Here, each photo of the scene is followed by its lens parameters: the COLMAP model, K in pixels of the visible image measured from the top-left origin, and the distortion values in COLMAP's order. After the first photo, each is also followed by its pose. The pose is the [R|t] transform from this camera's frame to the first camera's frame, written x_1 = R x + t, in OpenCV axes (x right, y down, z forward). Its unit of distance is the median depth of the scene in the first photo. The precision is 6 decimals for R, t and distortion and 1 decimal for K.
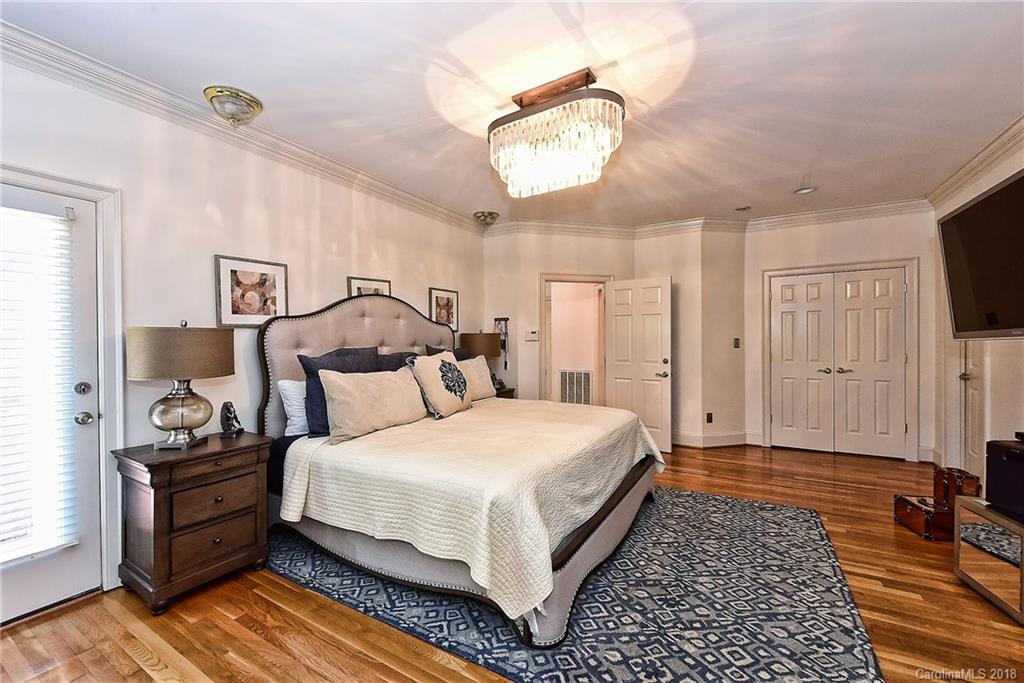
lens RADIAL K [[418.8, 0, 512.0], [0, 418.8, 341.5], [0, 0, 1]] dist [0.028110, -0.000040]
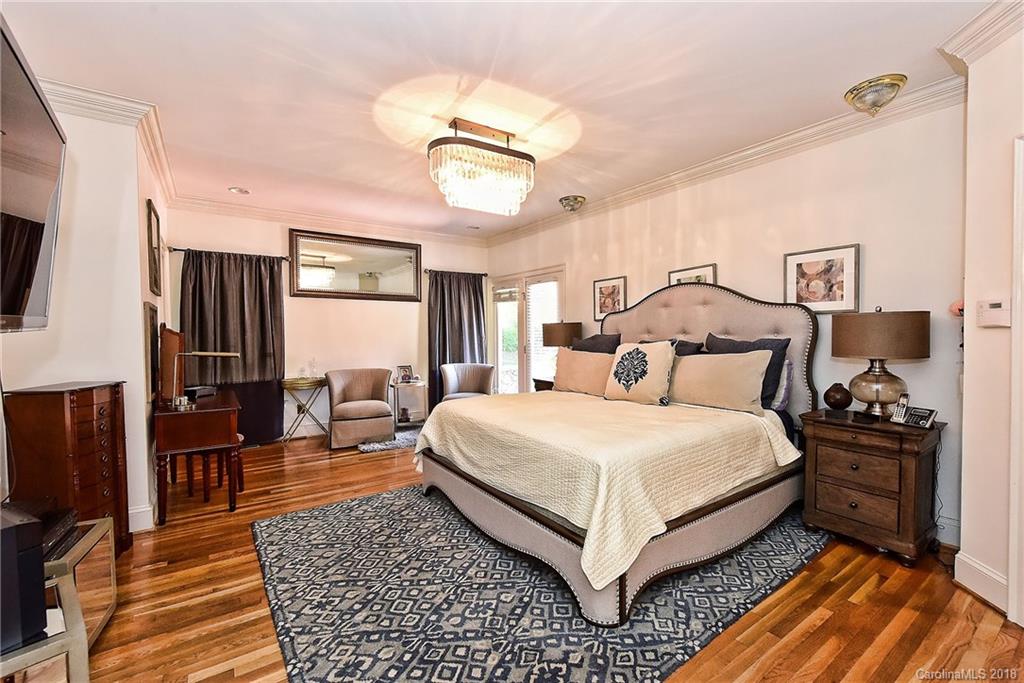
lens RADIAL K [[429.3, 0, 514.0], [0, 429.3, 343.7], [0, 0, 1]] dist [-0.000628, -0.000127]
pose [[-0.415966, 0.025893, -0.909012, 1.104479], [-0.007464, 0.999464, 0.031885, 0.006402], [0.909350, 0.020048, -0.415549, 1.448982]]
